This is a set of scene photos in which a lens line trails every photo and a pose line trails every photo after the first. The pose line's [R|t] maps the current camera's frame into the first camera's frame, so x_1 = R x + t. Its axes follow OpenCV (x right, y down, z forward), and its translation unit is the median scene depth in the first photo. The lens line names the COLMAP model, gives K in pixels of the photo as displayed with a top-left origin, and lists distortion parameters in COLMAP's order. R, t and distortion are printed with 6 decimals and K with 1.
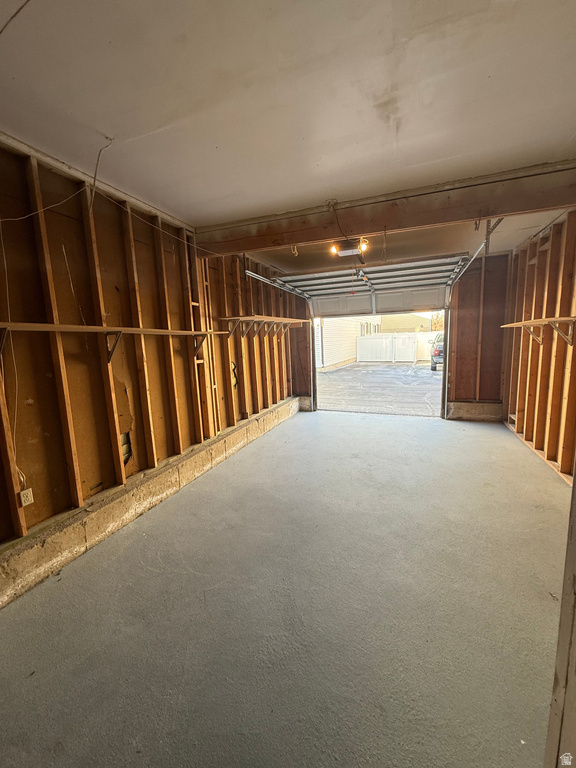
lens RADIAL K [[306.3, 0, 287.5], [0, 306.3, 384.9], [0, 0, 1]] dist [-0.001302, 0.000621]
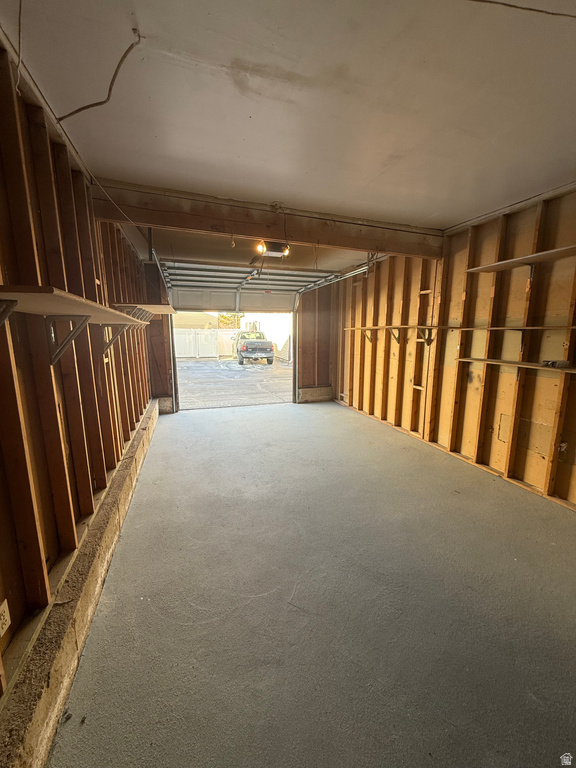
lens RADIAL K [[306.3, 0, 288.4], [0, 306.3, 385.0], [0, 0, 1]] dist [-0.001302, 0.000621]
pose [[0.760571, -0.077403, 0.644625, -0.301017], [0.068976, 0.996882, 0.038318, -0.009820], [-0.645581, 0.015320, 0.763538, 0.100089]]
